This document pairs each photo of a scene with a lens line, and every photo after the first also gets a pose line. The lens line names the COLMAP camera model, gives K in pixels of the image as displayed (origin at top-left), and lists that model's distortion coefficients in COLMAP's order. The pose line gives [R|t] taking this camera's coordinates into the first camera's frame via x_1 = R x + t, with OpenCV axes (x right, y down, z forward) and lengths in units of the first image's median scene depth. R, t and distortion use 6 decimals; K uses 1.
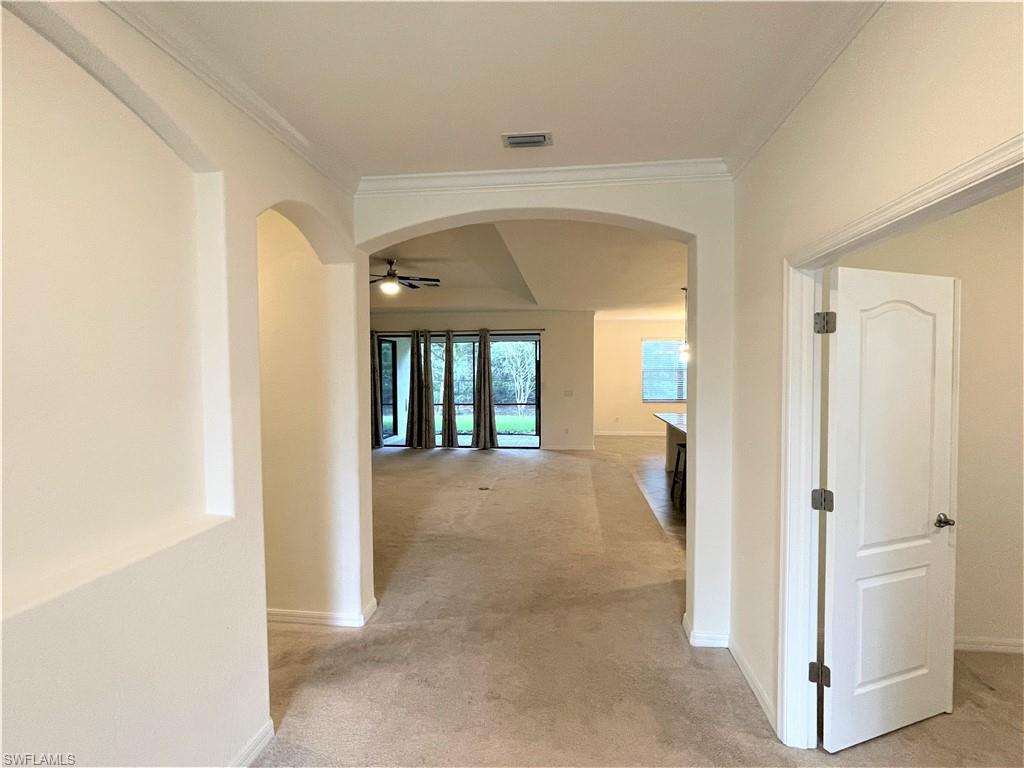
lens RADIAL K [[512.7, 0, 508.3], [0, 512.7, 387.5], [0, 0, 1]] dist [0.000397, -0.000798]
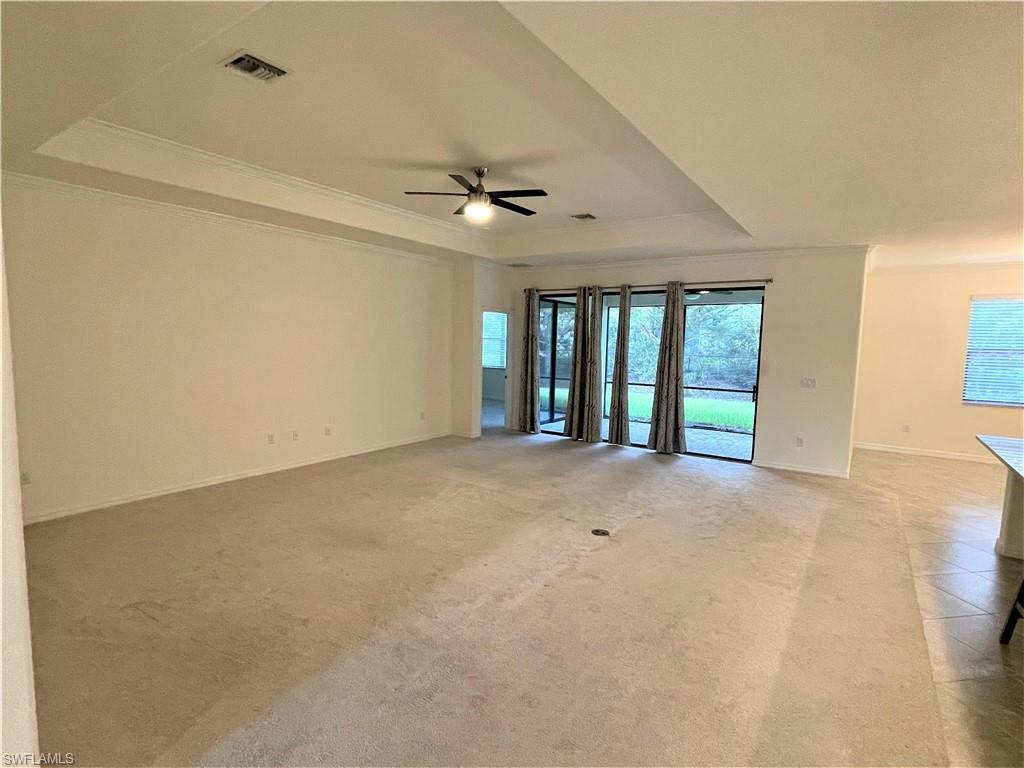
lens RADIAL K [[512.7, 0, 508.3], [0, 512.7, 387.5], [0, 0, 1]] dist [0.000397, -0.000798]
pose [[0.882494, 0.067675, -0.465429, 0.086833], [-0.042375, 0.997010, 0.064623, -0.007166], [0.468411, -0.037307, 0.882723, 0.274711]]
